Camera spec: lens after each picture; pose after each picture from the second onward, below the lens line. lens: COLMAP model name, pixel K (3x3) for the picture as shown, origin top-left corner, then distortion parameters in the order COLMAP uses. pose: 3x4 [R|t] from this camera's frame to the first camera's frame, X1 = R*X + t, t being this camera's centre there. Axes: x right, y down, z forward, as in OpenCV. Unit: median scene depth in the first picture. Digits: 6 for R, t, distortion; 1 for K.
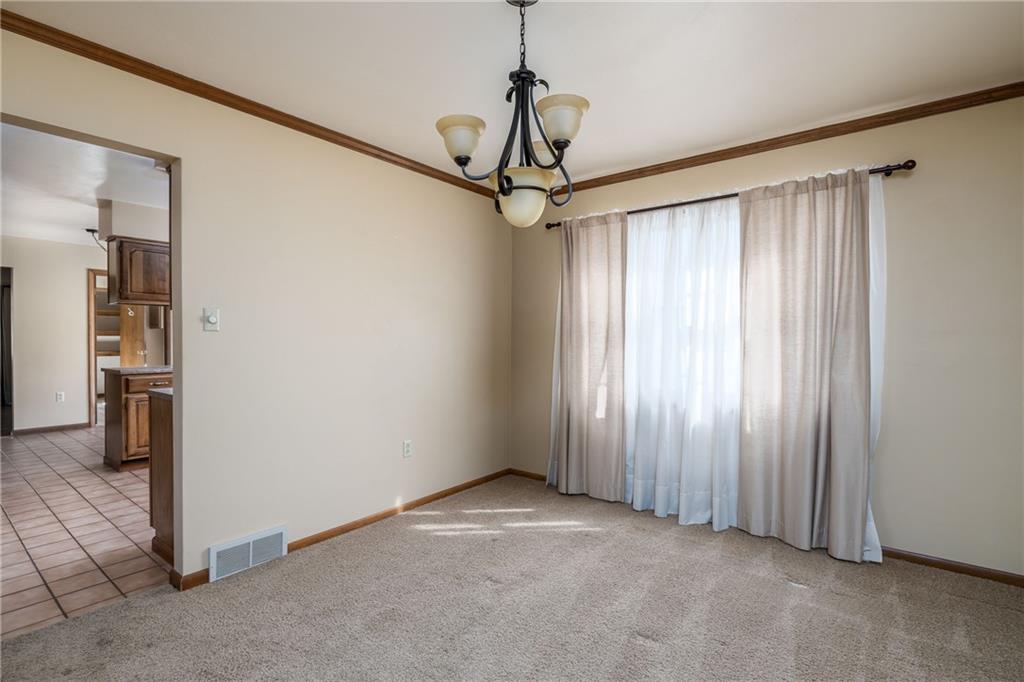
lens RADIAL K [[479.9, 0, 509.6], [0, 479.9, 342.7], [0, 0, 1]] dist [0.000705, 0.001336]
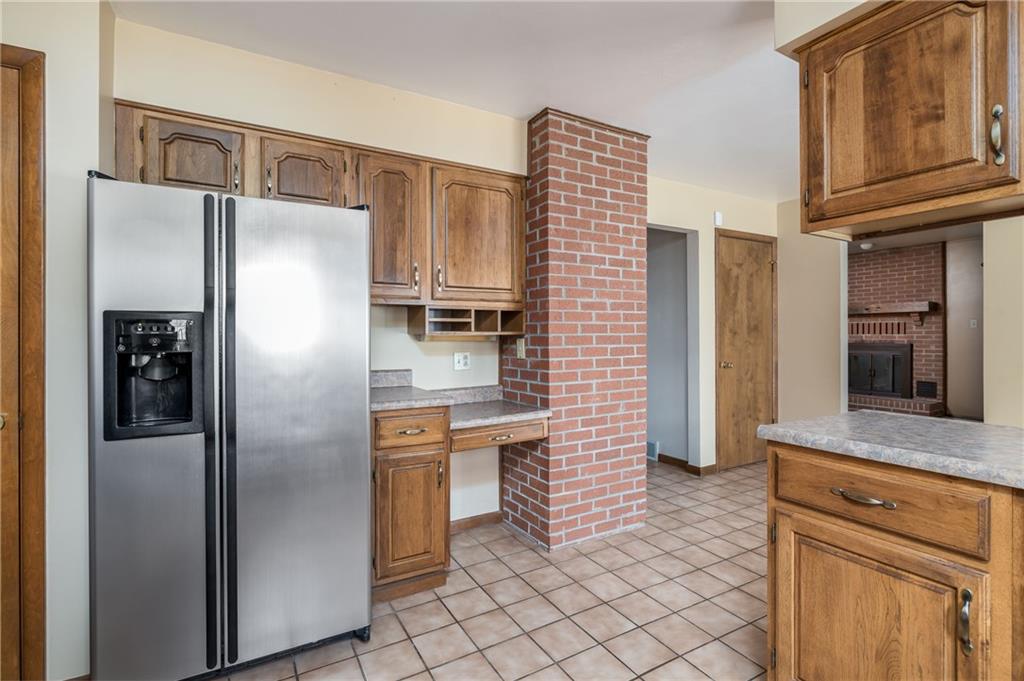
lens RADIAL K [[479.9, 0, 511.4], [0, 479.9, 338.3], [0, 0, 1]] dist [0.000705, 0.001336]
pose [[-0.381527, -0.001445, -0.924357, -0.384691], [-0.012620, 0.999914, 0.003646, -0.004906], [0.924272, 0.013056, -0.381512, 0.890543]]
